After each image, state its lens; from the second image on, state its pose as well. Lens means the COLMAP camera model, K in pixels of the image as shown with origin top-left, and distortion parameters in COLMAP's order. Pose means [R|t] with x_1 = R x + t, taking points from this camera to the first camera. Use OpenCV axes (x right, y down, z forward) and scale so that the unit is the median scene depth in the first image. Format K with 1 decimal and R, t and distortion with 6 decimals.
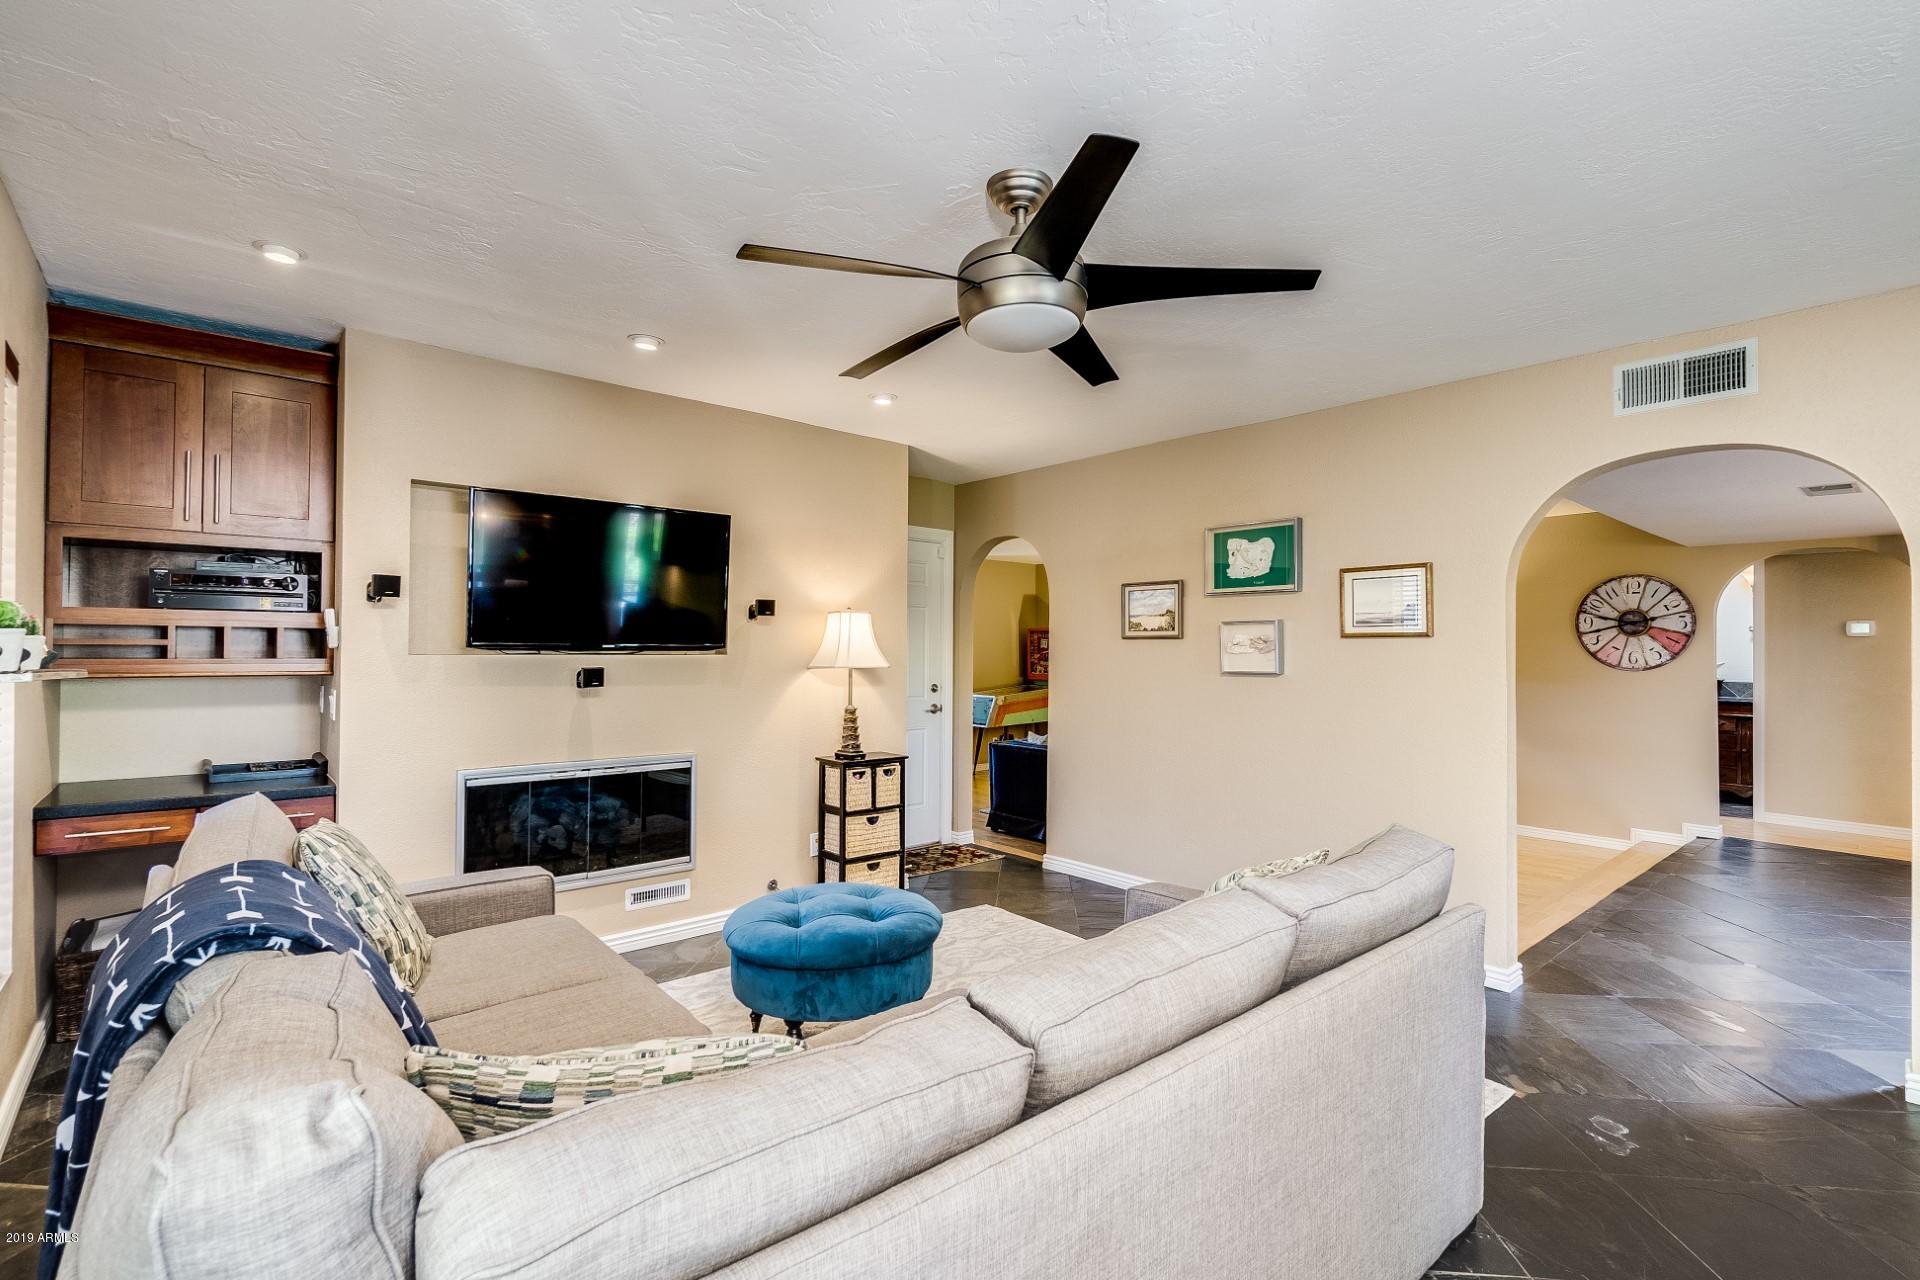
lens RADIAL K [[859.3, 0, 960.0], [0, 859.3, 640.0], [0, 0, 1]] dist [-0.000266, -0.001226]
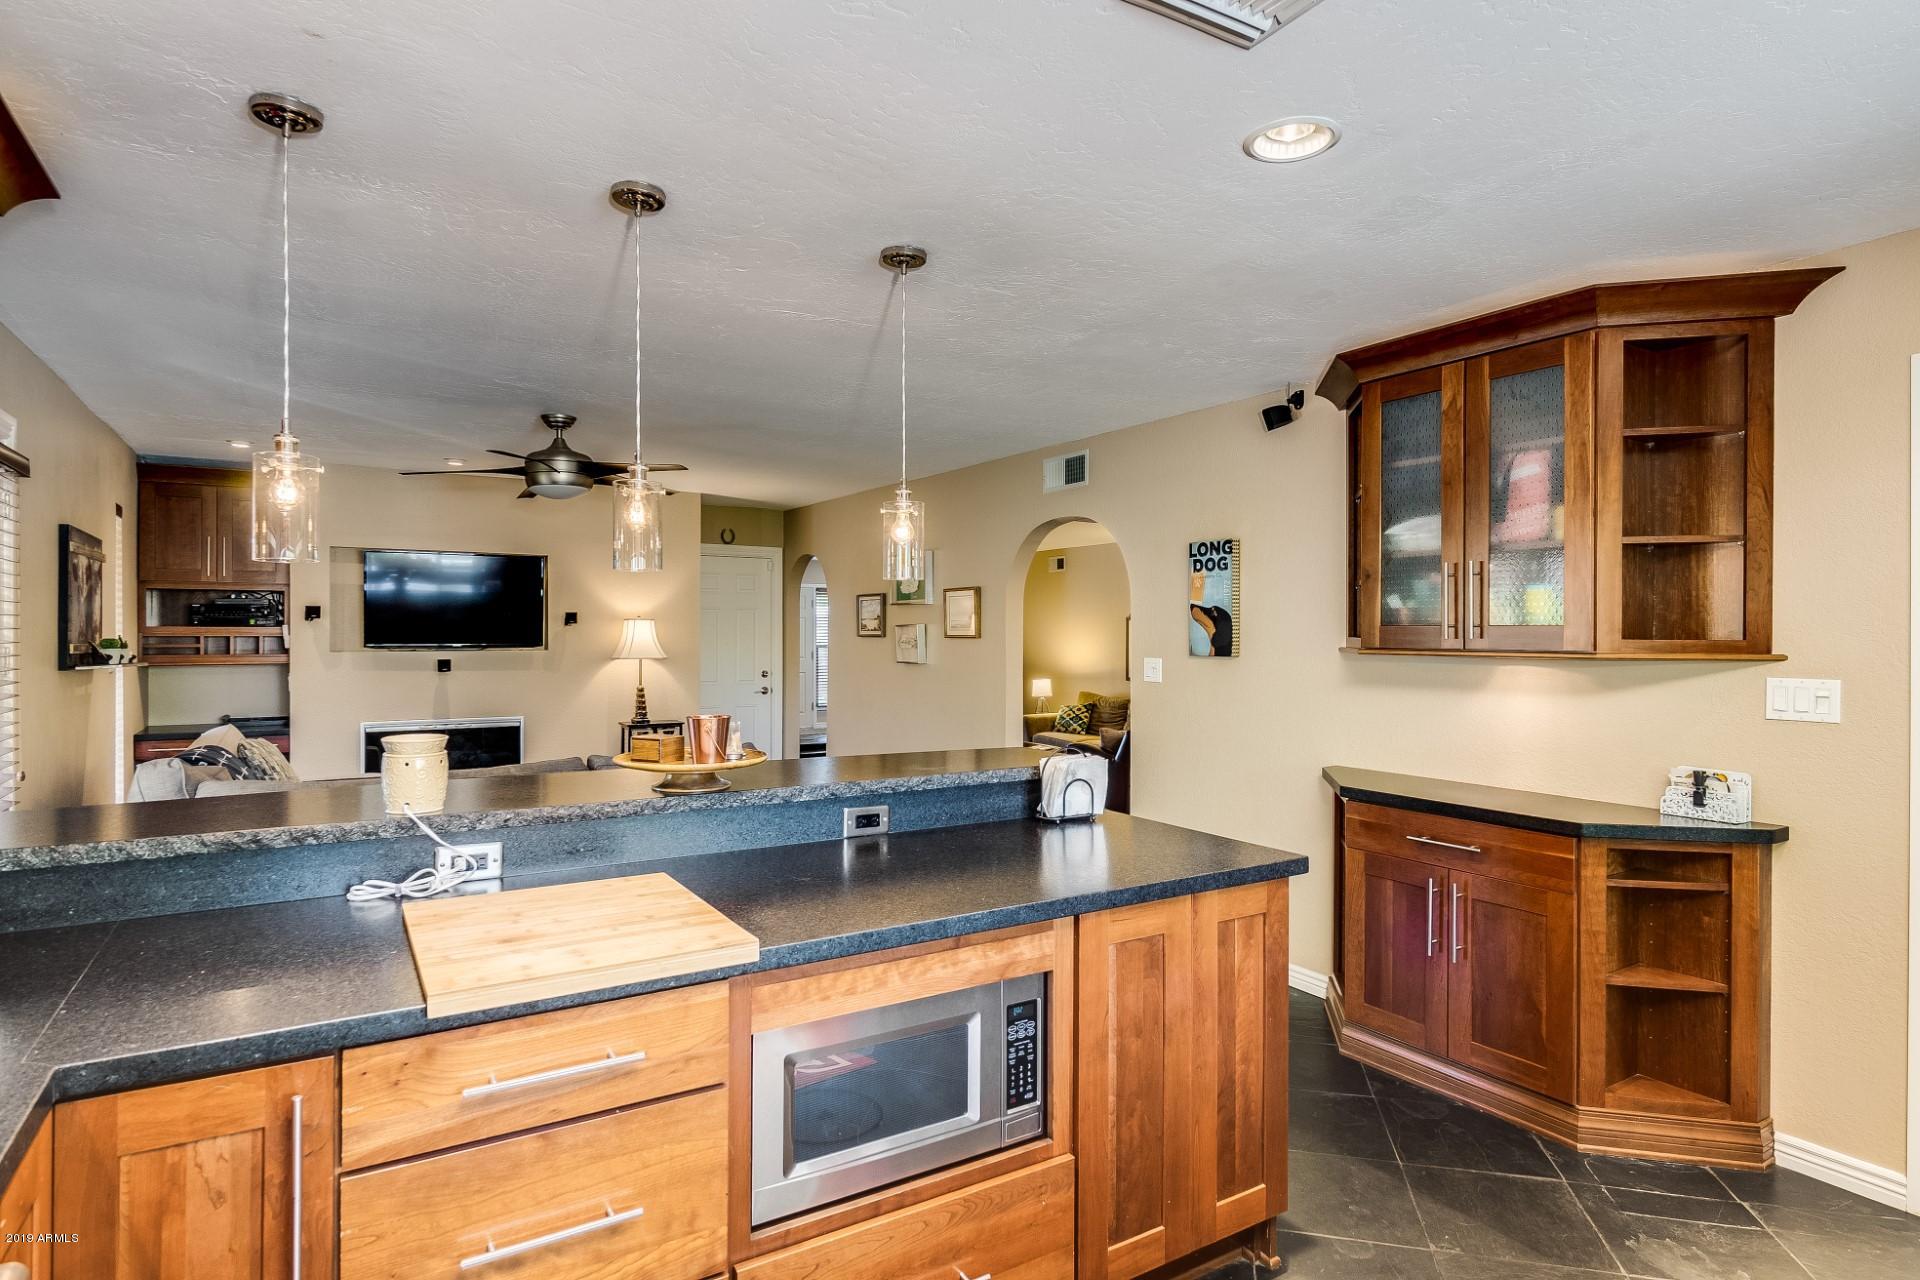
lens RADIAL K [[1017.6, 0, 968.5], [0, 1017.6, 634.9], [0, 0, 1]] dist [-0.000205, 0.000072]
pose [[0.988391, -0.002775, -0.151908, 0.884959], [0.004982, 0.999887, 0.014152, -0.037530], [0.151851, -0.014744, 0.988293, -0.765767]]
